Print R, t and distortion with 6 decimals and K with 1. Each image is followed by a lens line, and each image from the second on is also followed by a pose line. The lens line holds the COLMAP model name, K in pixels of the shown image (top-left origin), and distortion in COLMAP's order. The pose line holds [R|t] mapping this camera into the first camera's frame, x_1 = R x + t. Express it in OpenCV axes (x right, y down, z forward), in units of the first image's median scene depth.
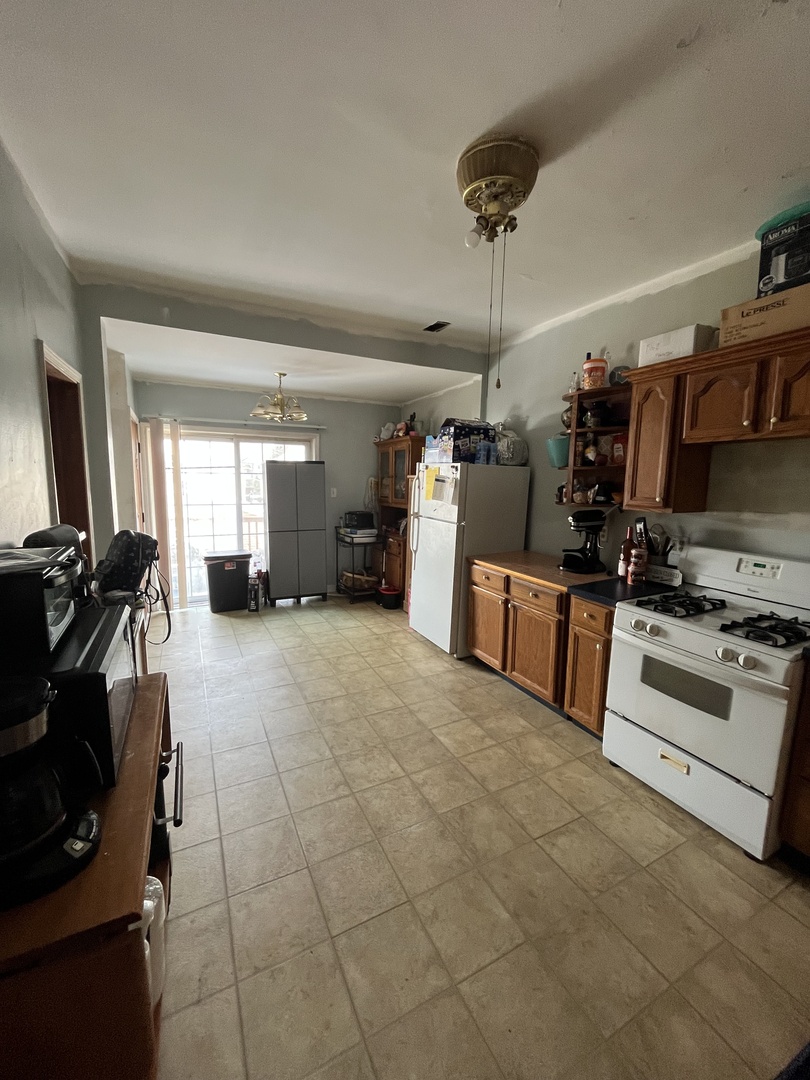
lens RADIAL K [[436.0, 0, 405.5], [0, 436.0, 536.0], [0, 0, 1]] dist [-0.003870, 0.000275]
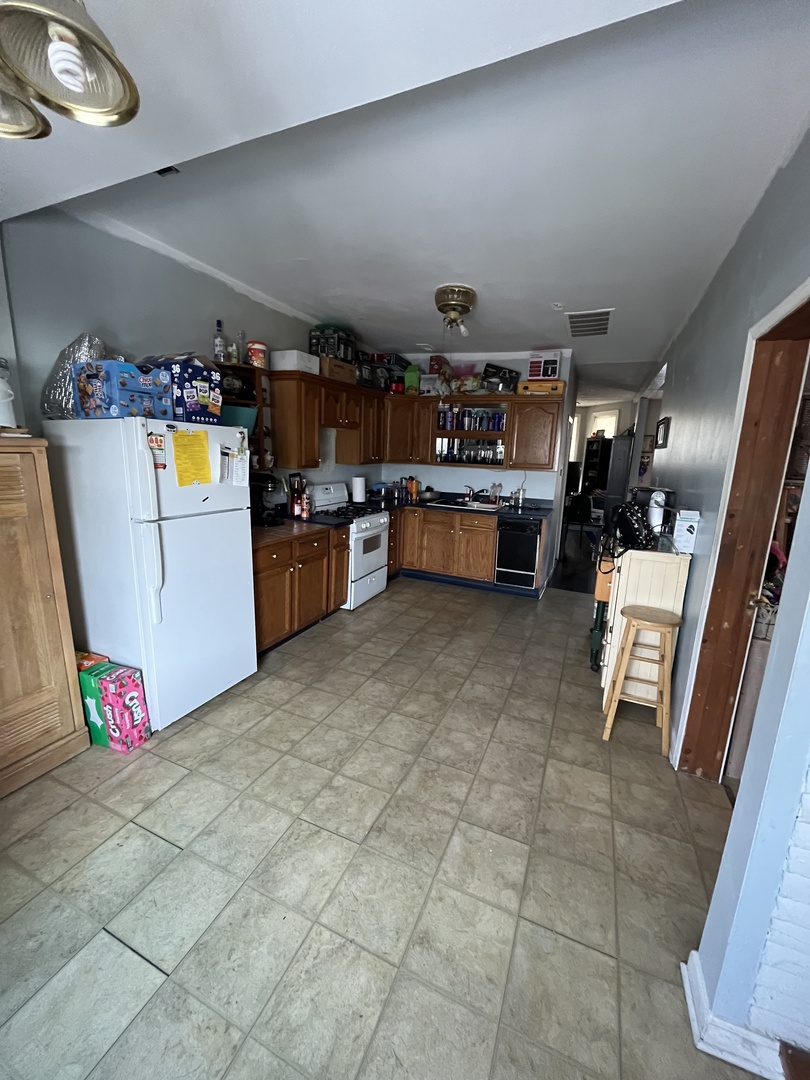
lens RADIAL K [[436.0, 0, 400.8], [0, 436.0, 535.6], [0, 0, 1]] dist [-0.003870, 0.000275]
pose [[-0.626289, -0.189973, 0.756090, -0.795116], [0.060799, 0.954999, 0.290311, -0.233582], [-0.777217, 0.227788, -0.586555, 1.546795]]
